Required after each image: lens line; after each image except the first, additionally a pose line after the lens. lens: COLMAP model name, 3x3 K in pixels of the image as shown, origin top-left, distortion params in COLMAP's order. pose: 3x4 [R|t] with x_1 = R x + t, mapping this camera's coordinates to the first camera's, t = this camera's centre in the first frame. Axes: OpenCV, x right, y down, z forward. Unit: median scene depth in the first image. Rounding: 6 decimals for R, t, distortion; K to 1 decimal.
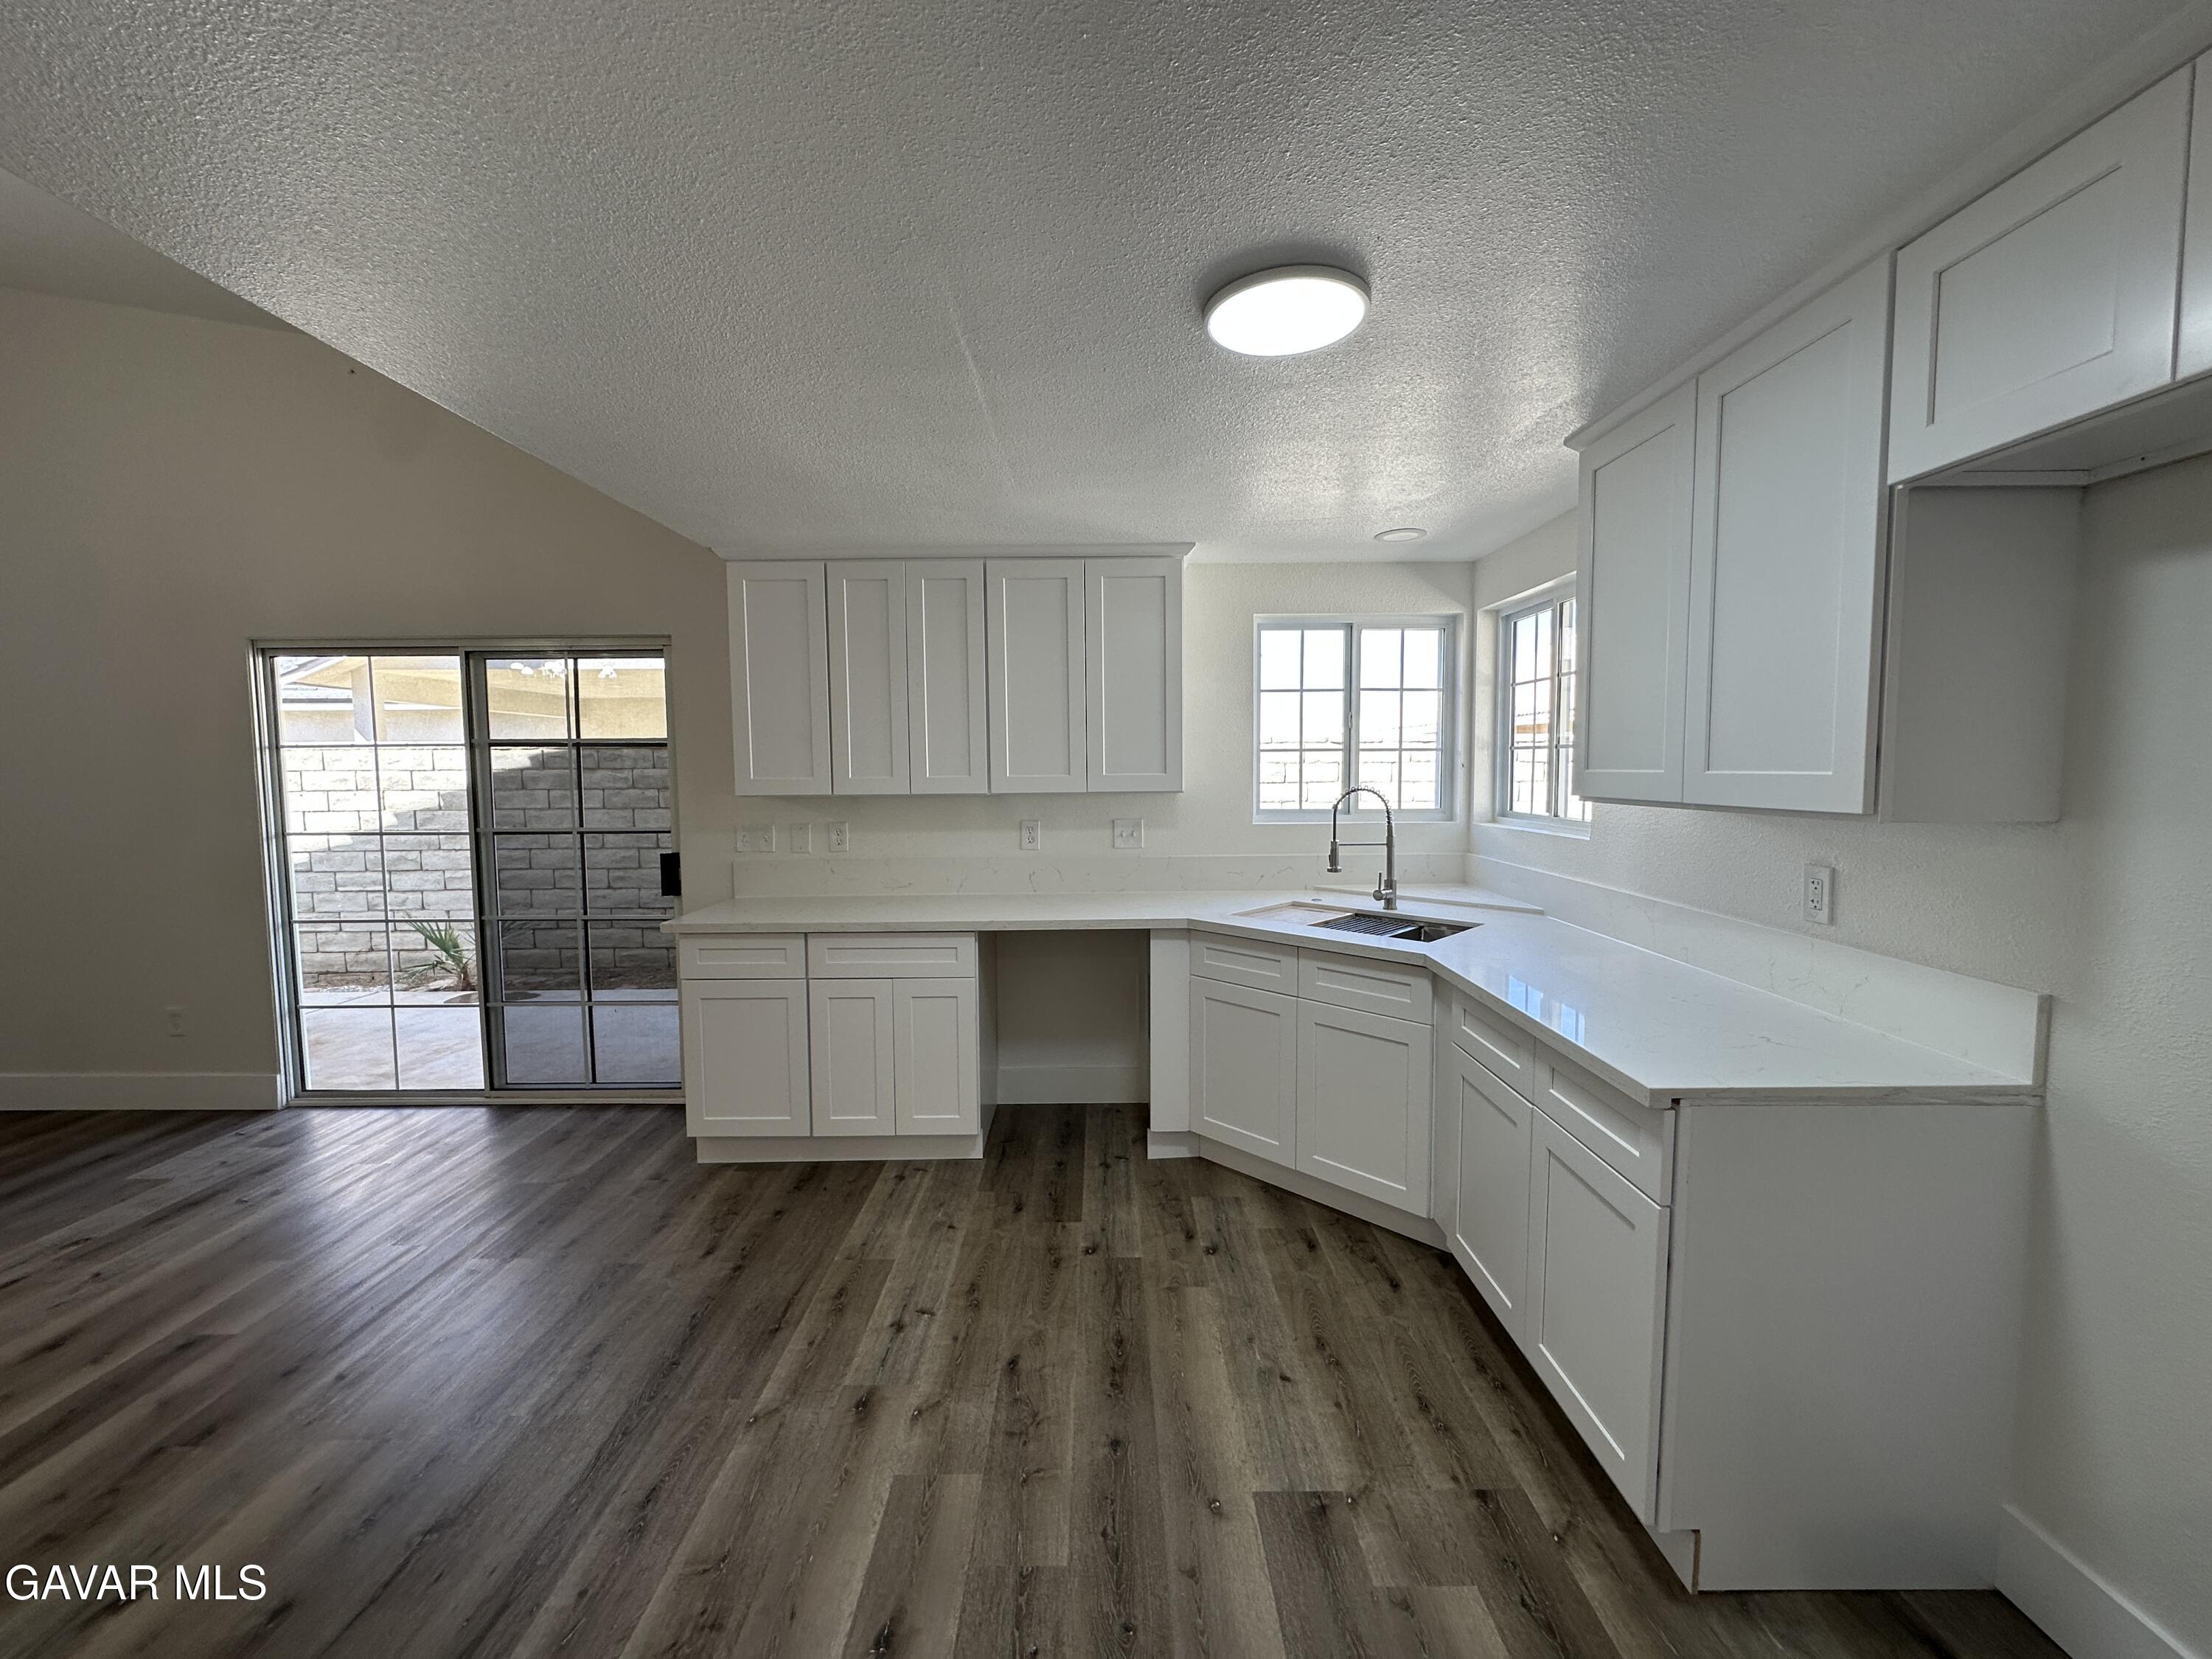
lens RADIAL K [[873.8, 0, 1097.1], [0, 873.8, 825.9], [0, 0, 1]] dist [-0.002238, 0.000679]
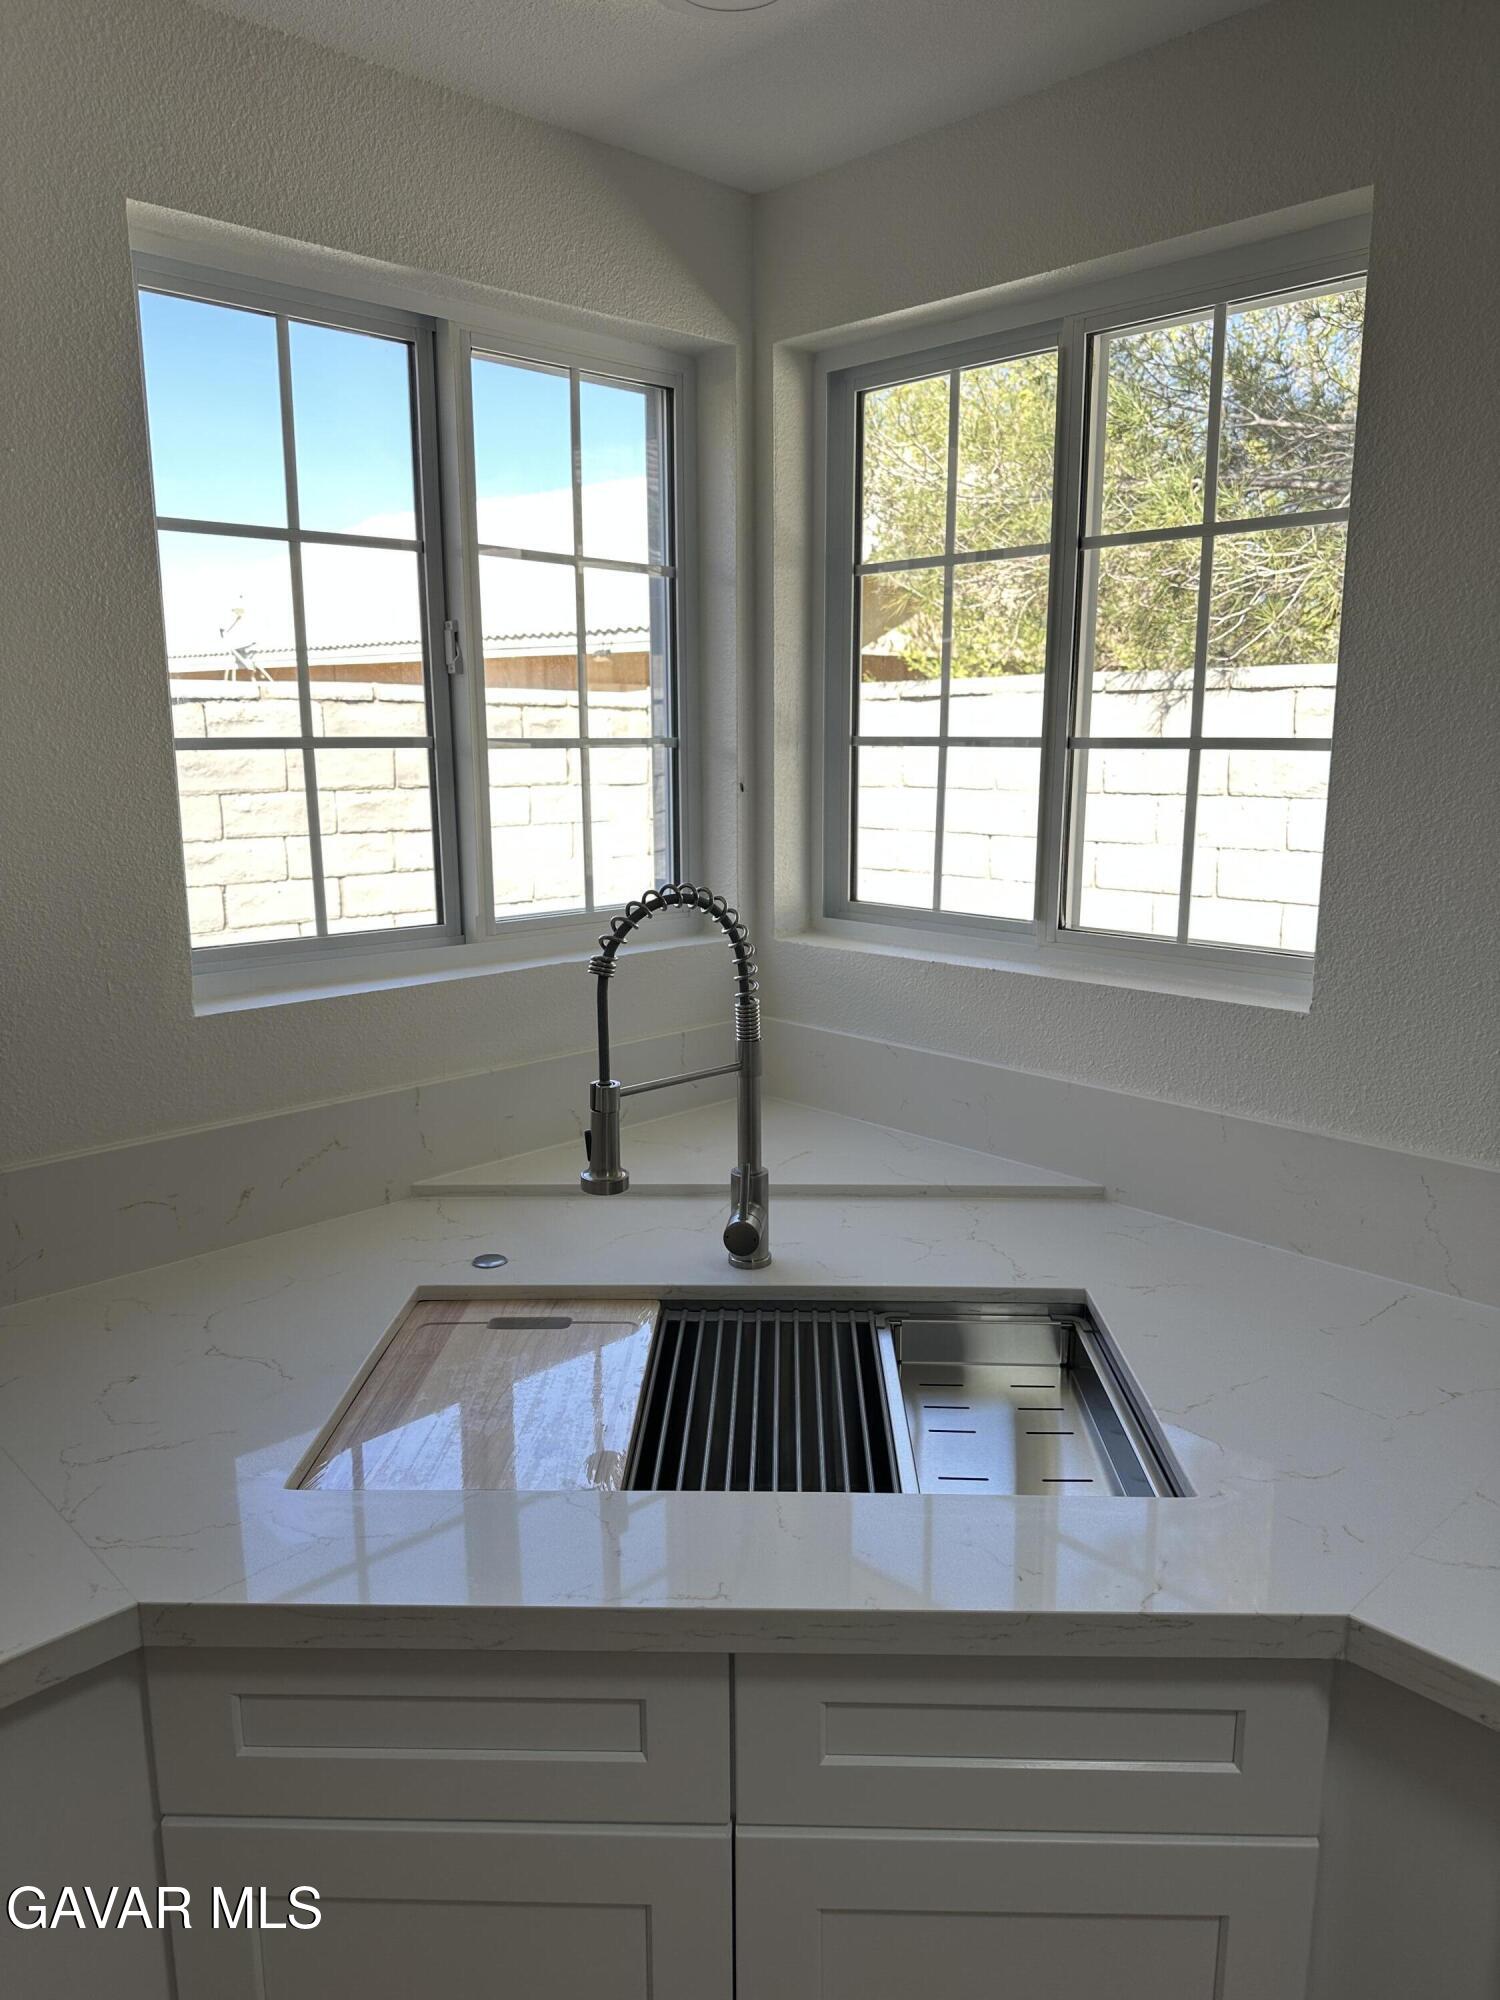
lens RADIAL K [[1392.1, 0, 760.5], [0, 1392.1, 1019.9], [0, 0, 1]] dist [0.006460, -0.000411]
pose [[0.718752, -0.128799, 0.683232, 0.010163], [0.045647, 0.989313, 0.138480, -0.077084], [-0.693767, -0.068345, 0.716950, 0.816048]]
